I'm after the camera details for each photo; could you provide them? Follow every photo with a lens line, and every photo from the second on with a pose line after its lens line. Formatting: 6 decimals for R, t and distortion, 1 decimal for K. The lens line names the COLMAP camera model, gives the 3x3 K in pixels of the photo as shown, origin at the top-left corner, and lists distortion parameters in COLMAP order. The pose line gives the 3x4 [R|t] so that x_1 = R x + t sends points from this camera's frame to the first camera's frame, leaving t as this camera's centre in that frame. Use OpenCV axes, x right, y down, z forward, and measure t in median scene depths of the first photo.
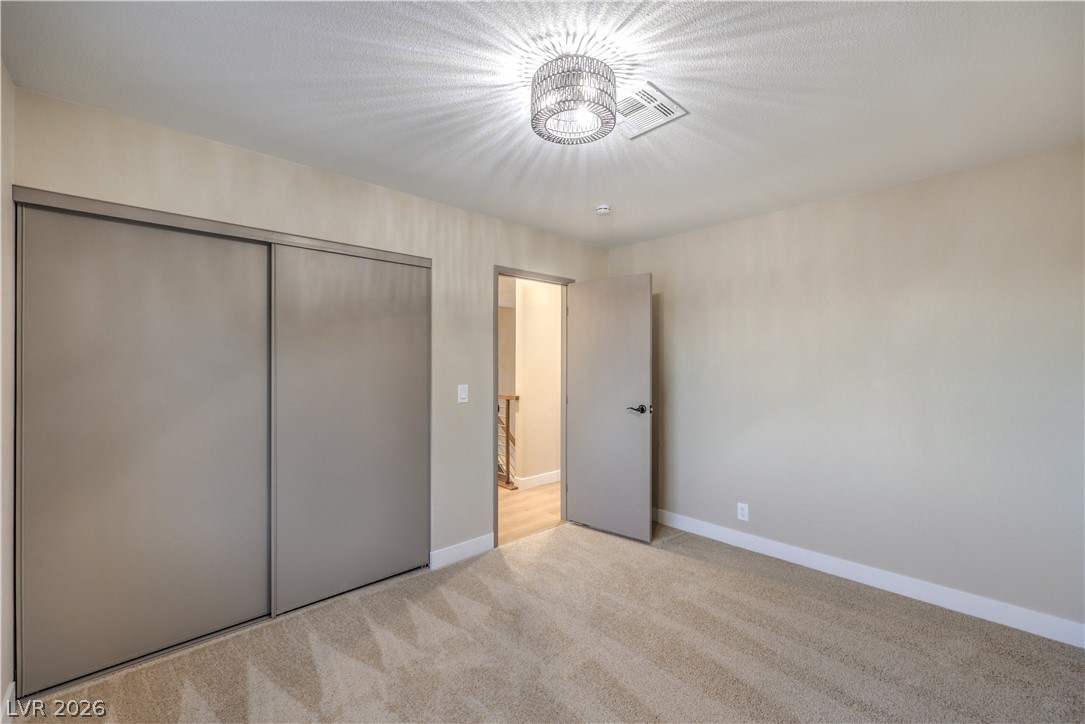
lens RADIAL K [[444.5, 0, 542.5], [0, 444.5, 362.0], [0, 0, 1]] dist [-0.000499, 0.000073]
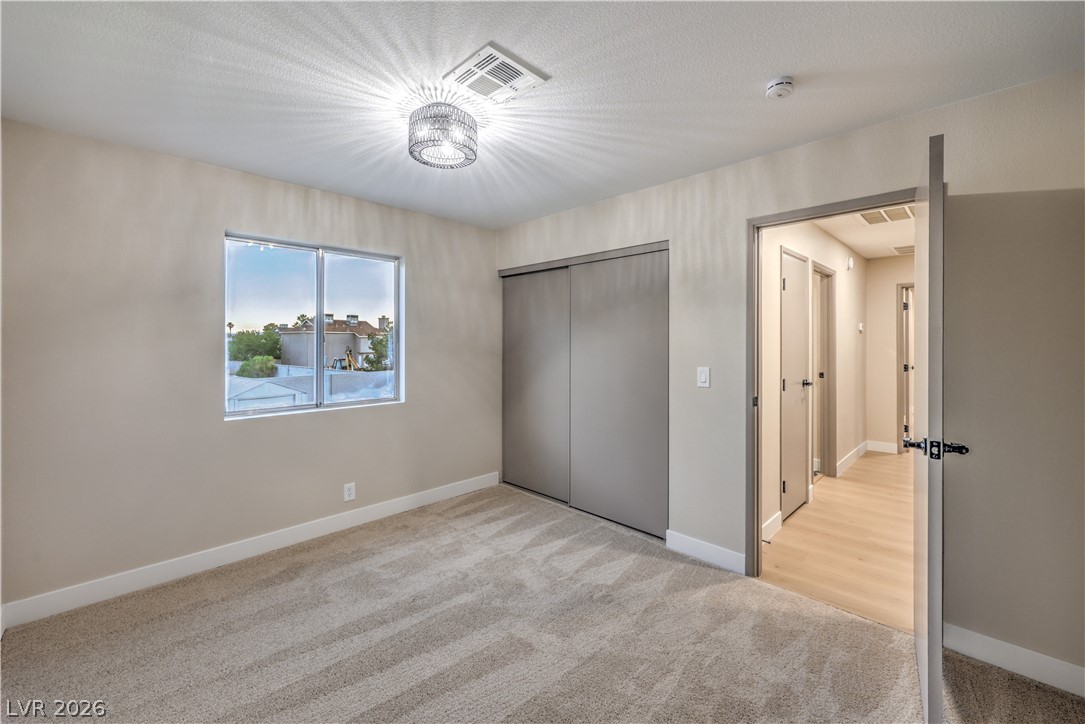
lens RADIAL K [[442.8, 0, 544.0], [0, 442.8, 338.6], [0, 0, 1]] dist [-0.000524, -0.000078]
pose [[0.045376, -0.003132, -0.998965, 0.824208], [0.002797, 0.999992, -0.003009, -0.005600], [0.998966, -0.002657, 0.045385, 0.742289]]
